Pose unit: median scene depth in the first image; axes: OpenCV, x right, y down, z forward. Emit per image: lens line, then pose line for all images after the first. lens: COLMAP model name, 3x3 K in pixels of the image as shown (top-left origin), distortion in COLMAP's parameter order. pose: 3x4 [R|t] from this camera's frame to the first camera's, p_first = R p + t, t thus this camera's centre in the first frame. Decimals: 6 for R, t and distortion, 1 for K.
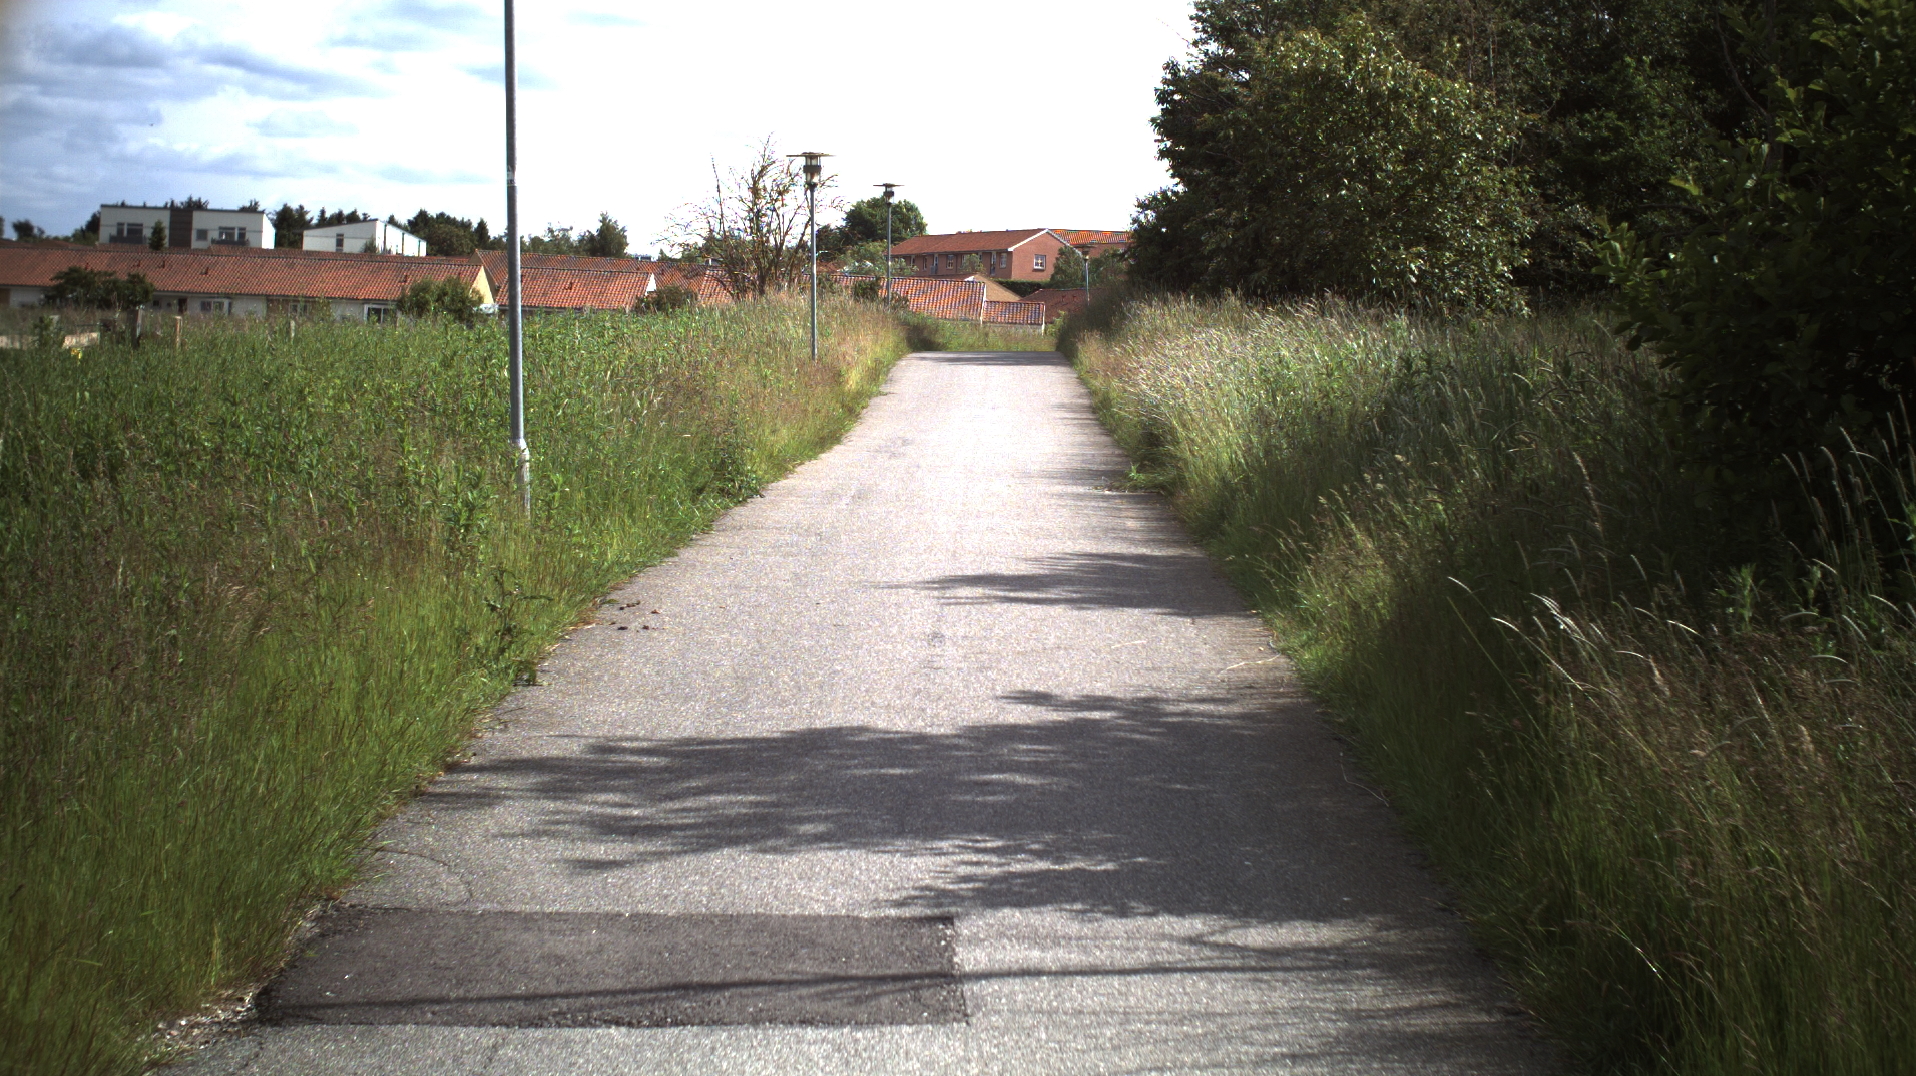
lens RADIAL K [[3339.1, 0, 956.7], [0, 3339.1, 543.1], [0, 0, 1]] dist [-0.249998, 0.000000]
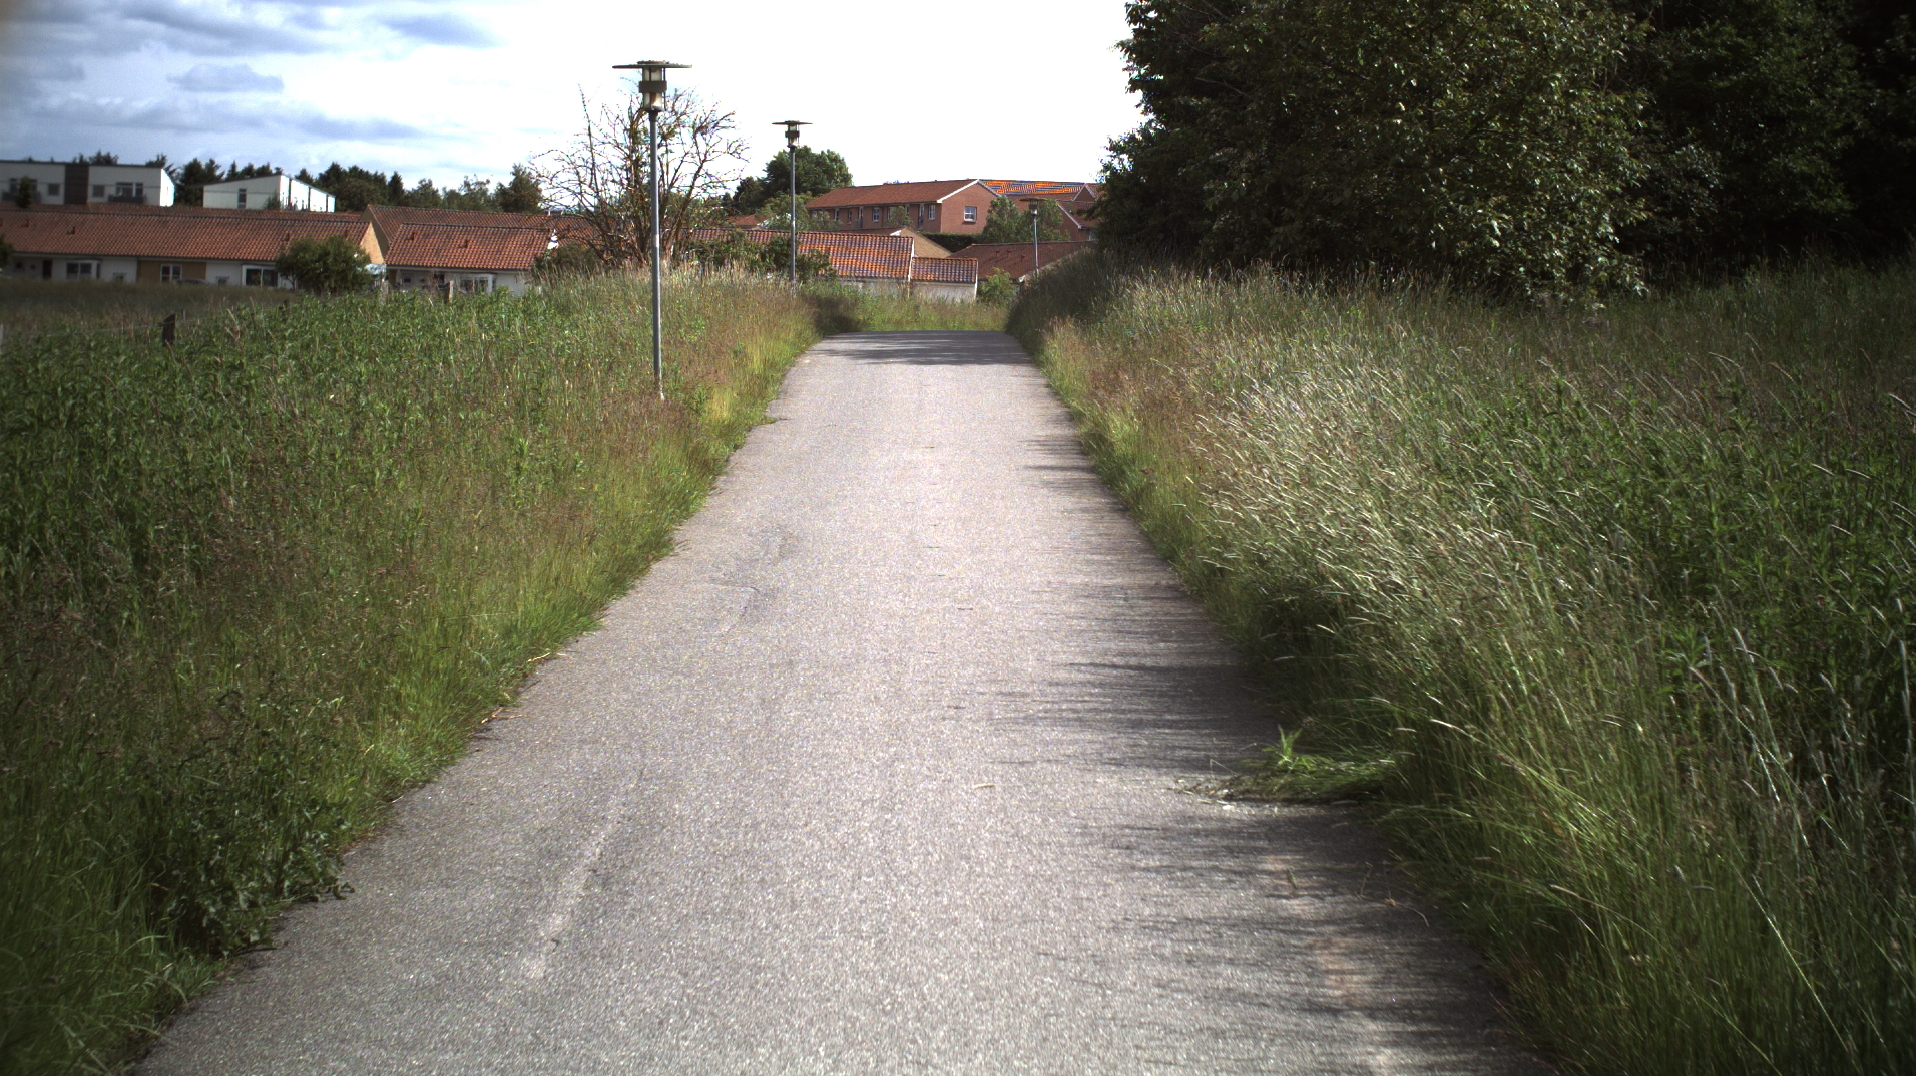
lens RADIAL K [[3339.1, 0, 958.3], [0, 3339.1, 540.8], [0, 0, 1]] dist [-0.249998, 0.000000]
pose [[0.999742, -0.006313, 0.021813, 0.000998], [0.006008, 0.999884, 0.014030, -0.019939], [-0.021899, -0.013896, 0.999664, 0.214300]]
